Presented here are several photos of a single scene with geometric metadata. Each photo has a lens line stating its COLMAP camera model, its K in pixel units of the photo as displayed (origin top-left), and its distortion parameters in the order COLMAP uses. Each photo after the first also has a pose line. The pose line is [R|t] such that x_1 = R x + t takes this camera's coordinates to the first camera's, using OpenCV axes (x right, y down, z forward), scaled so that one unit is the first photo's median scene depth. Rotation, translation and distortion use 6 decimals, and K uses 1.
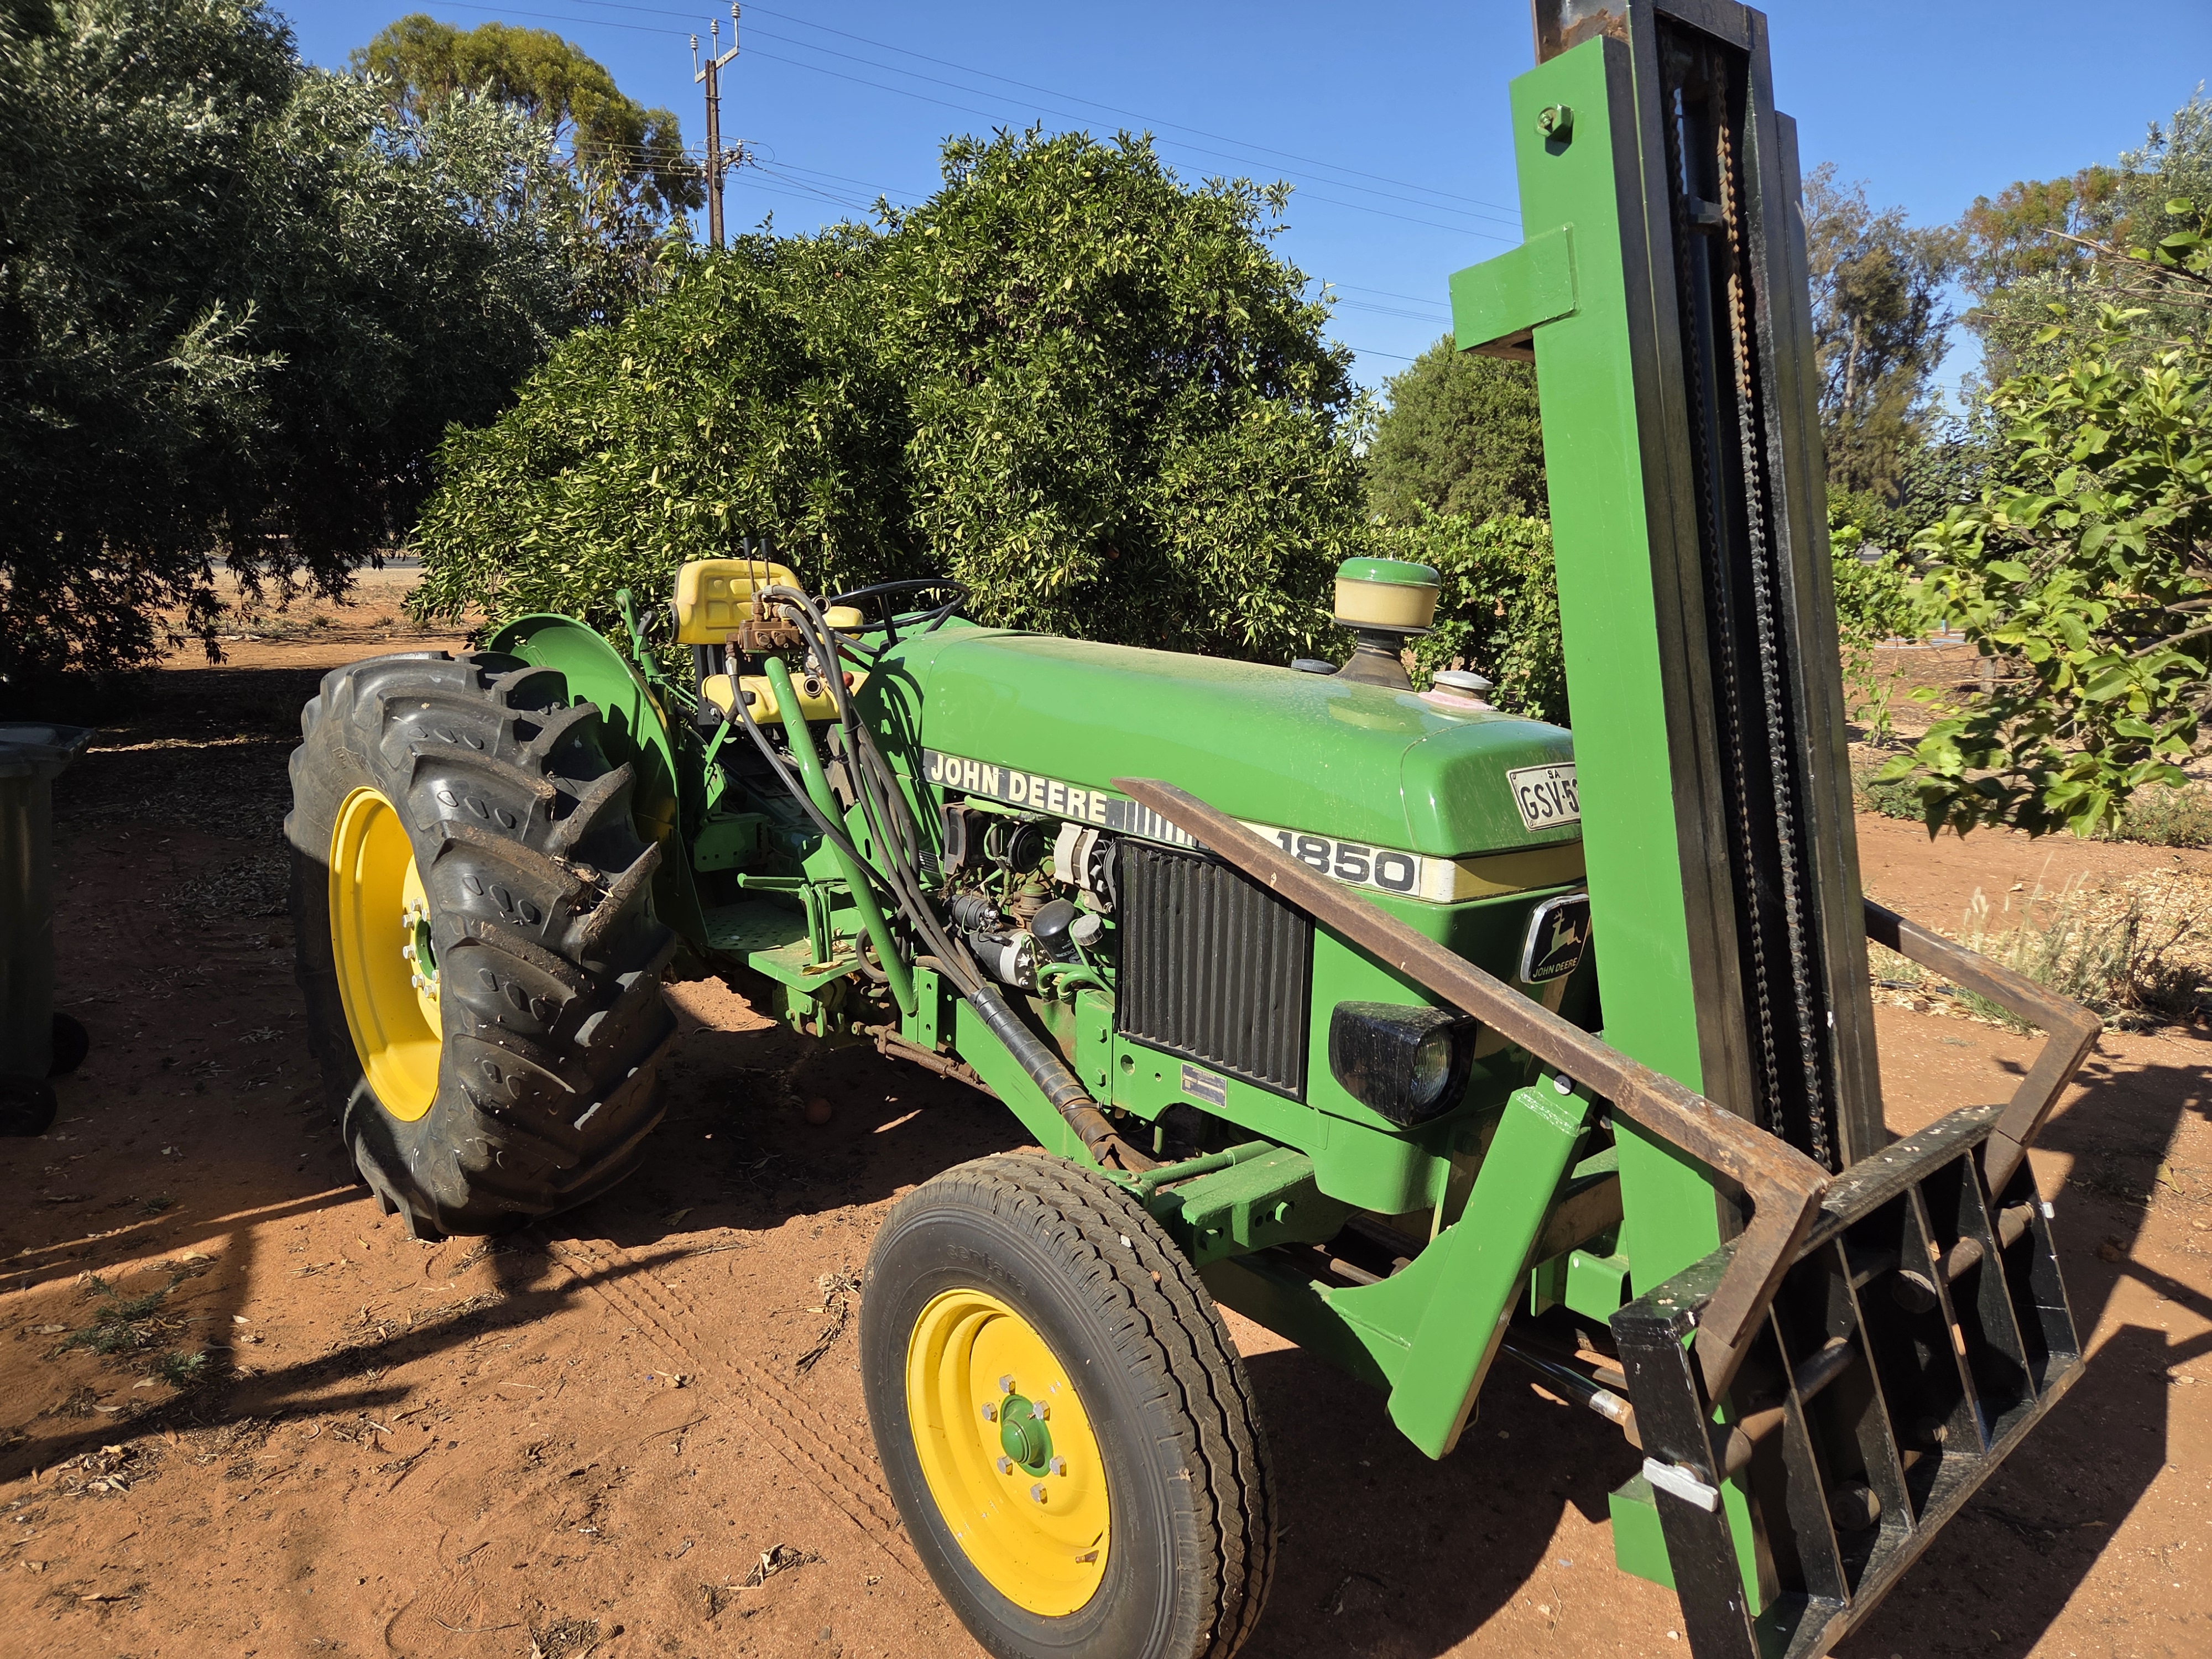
lens RADIAL K [[1485.5, 0, 1106.0], [0, 1485.5, 829.5], [0, 0, 1]] dist [0.061473, -0.053941]
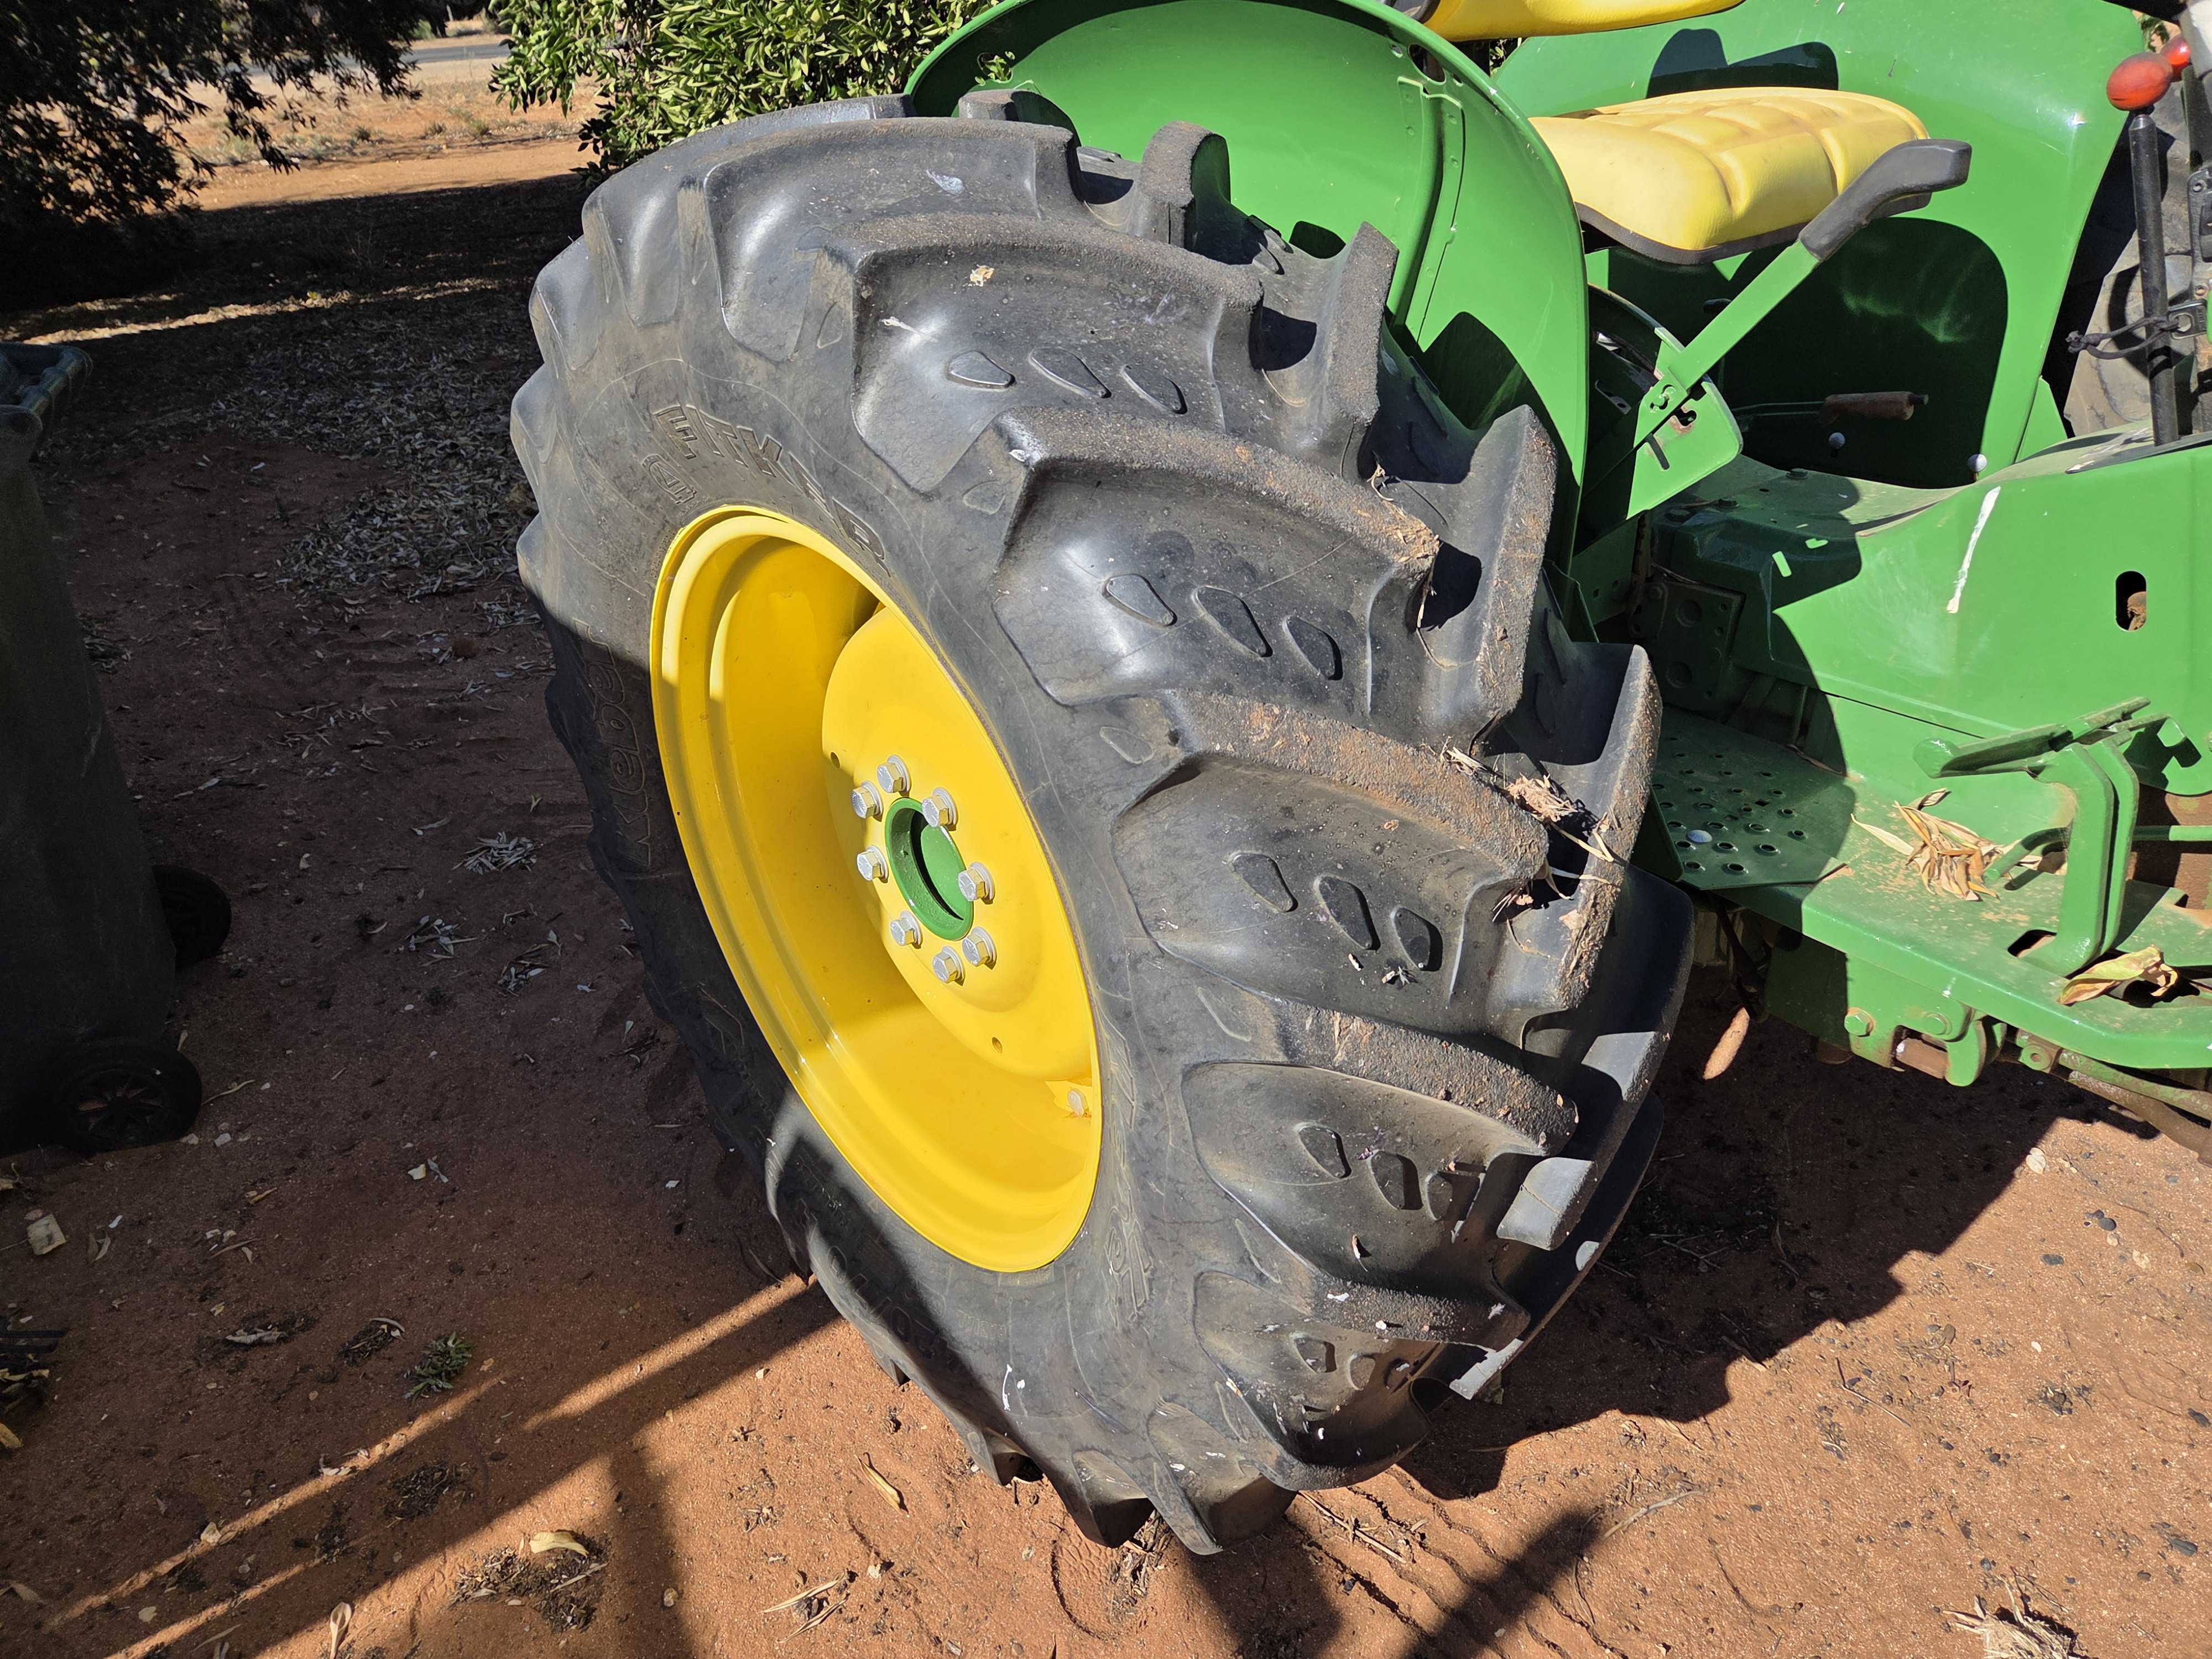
lens RADIAL K [[1485.5, 0, 1106.0], [0, 1485.5, 829.5], [0, 0, 1]] dist [0.061473, -0.053941]
pose [[0.996388, -0.042281, -0.073647, -0.296037], [0.063502, 0.946771, 0.315582, -0.050456], [0.056384, -0.319119, 0.946036, 0.485192]]
